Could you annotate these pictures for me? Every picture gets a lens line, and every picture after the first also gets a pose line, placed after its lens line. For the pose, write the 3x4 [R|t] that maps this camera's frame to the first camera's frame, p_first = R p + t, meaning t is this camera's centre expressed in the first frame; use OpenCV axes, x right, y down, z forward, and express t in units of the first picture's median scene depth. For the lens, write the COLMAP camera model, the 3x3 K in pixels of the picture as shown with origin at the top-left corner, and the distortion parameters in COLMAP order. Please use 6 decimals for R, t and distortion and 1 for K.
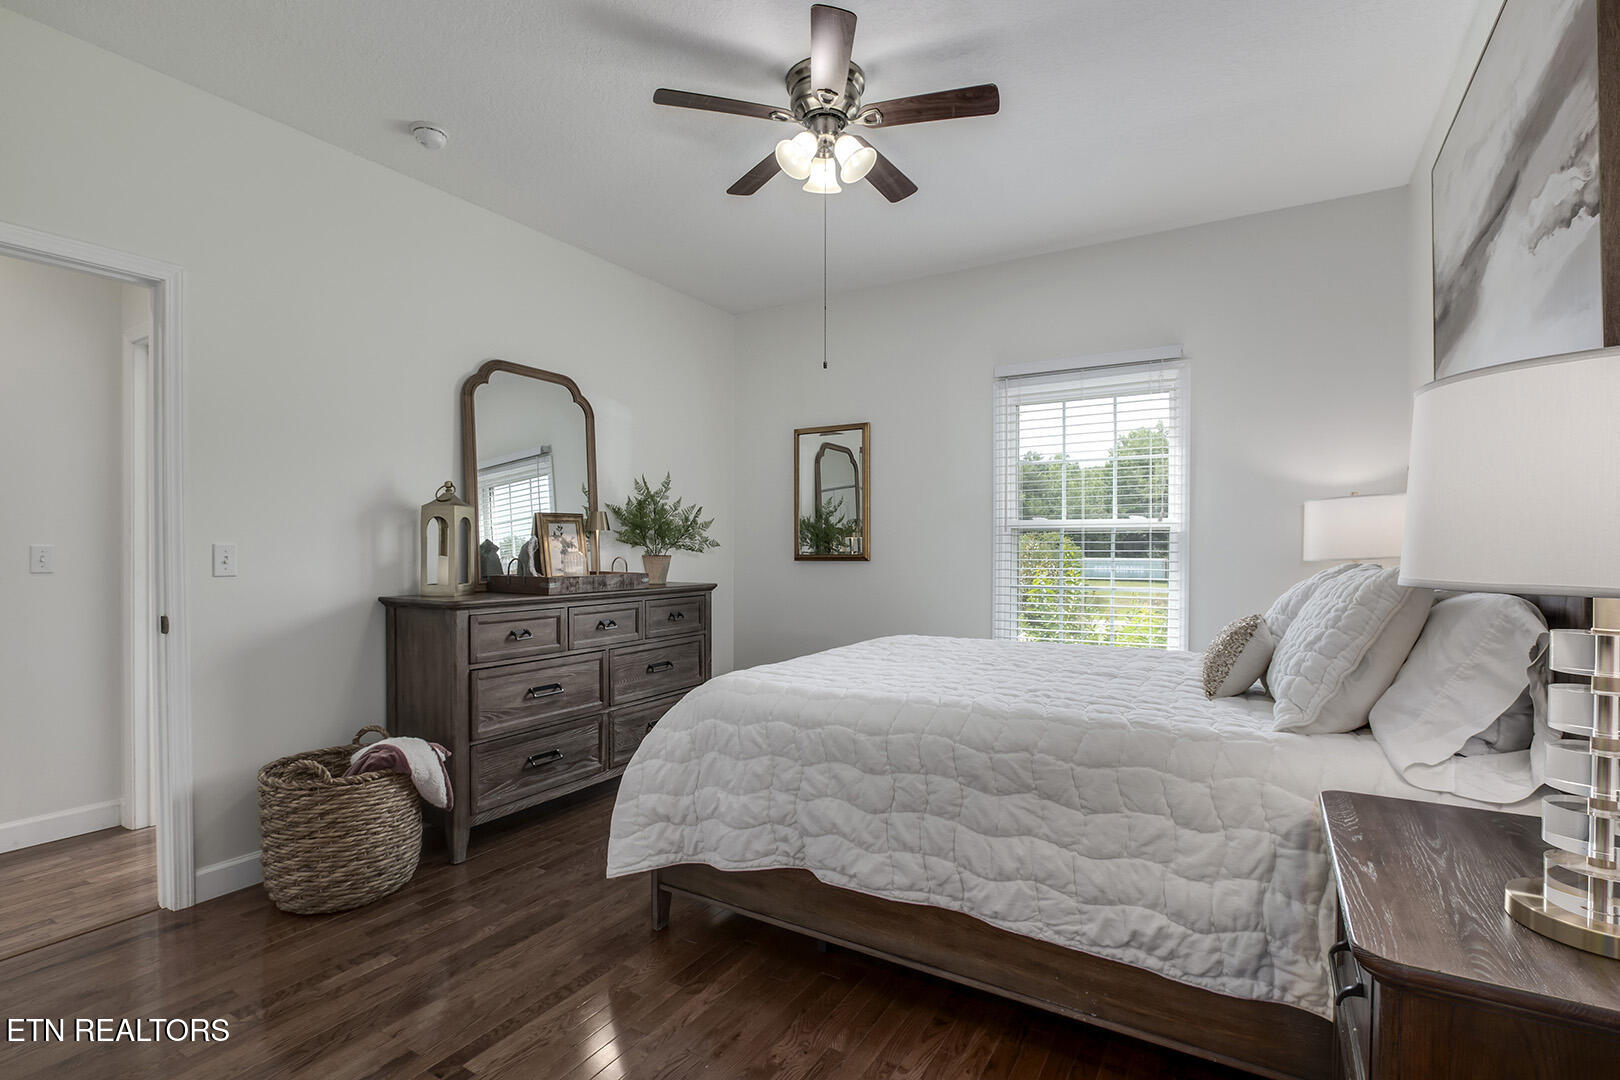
lens RADIAL K [[759.1, 0, 811.6], [0, 759.1, 548.3], [0, 0, 1]] dist [-0.024895, 0.003827]
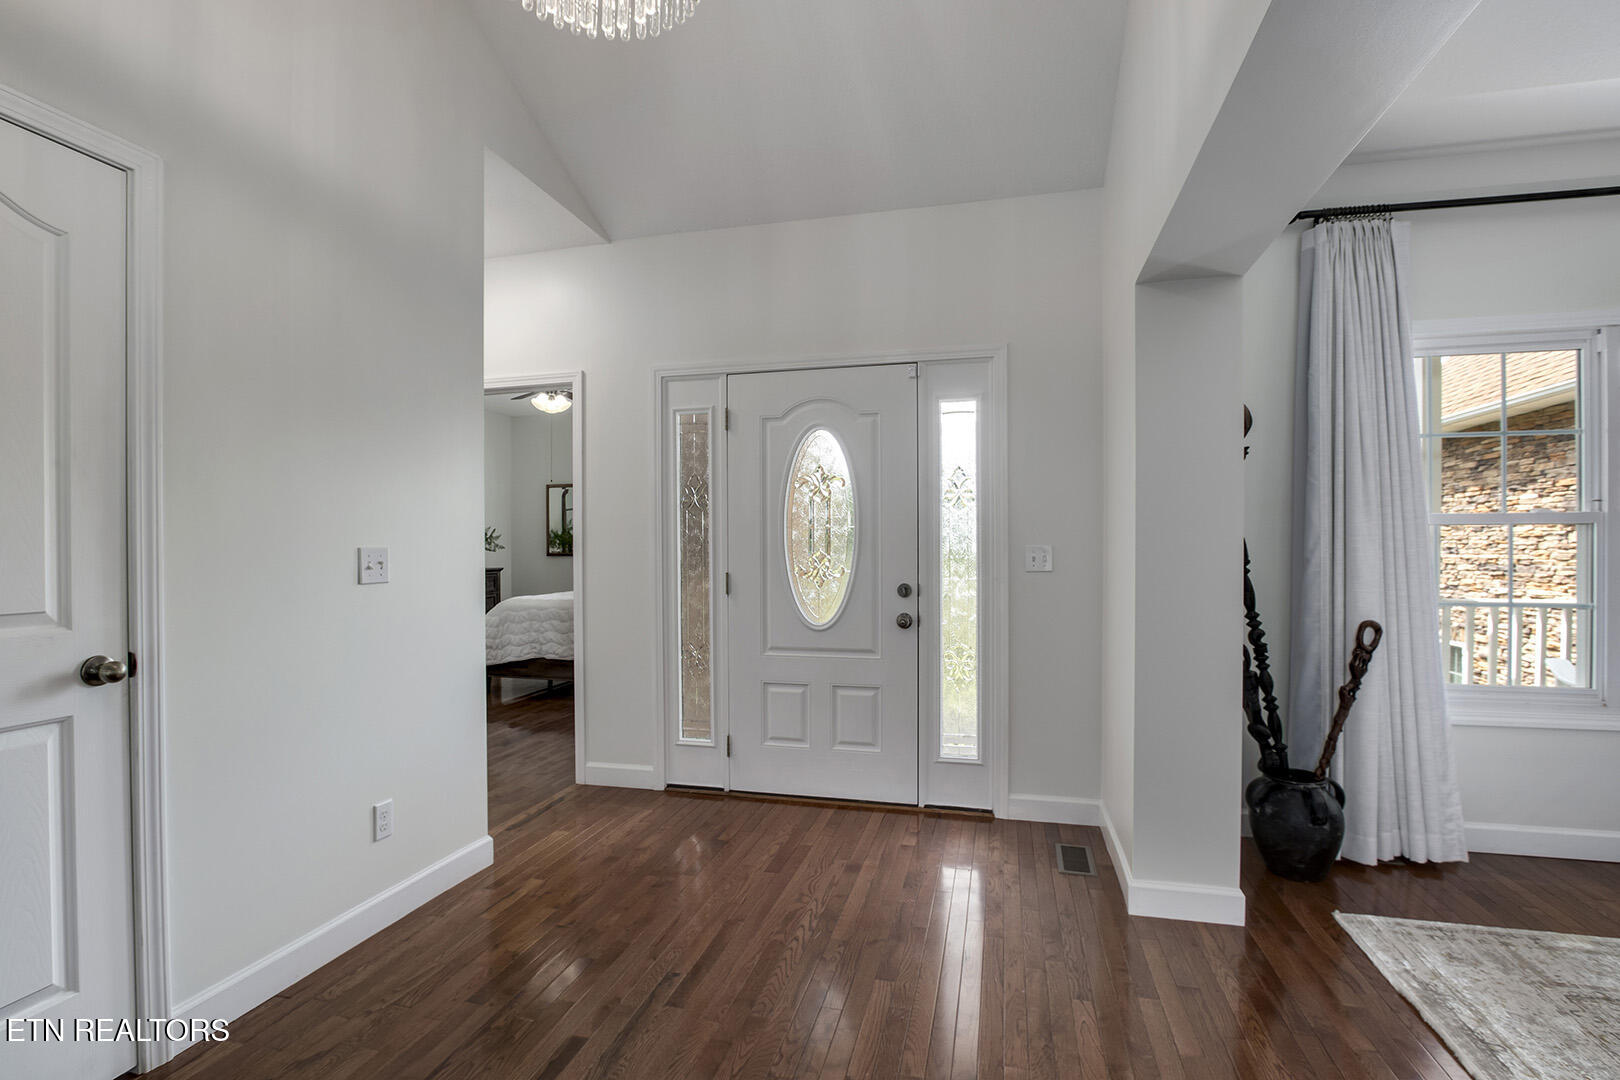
lens RADIAL K [[759.1, 0, 811.0], [0, 759.1, 549.1], [0, 0, 1]] dist [-0.024895, 0.003827]
pose [[0.958851, -0.004023, 0.283882, 0.151268], [0.003098, 0.999988, 0.003705, -0.010742], [-0.283893, -0.002673, 0.958852, -1.999466]]
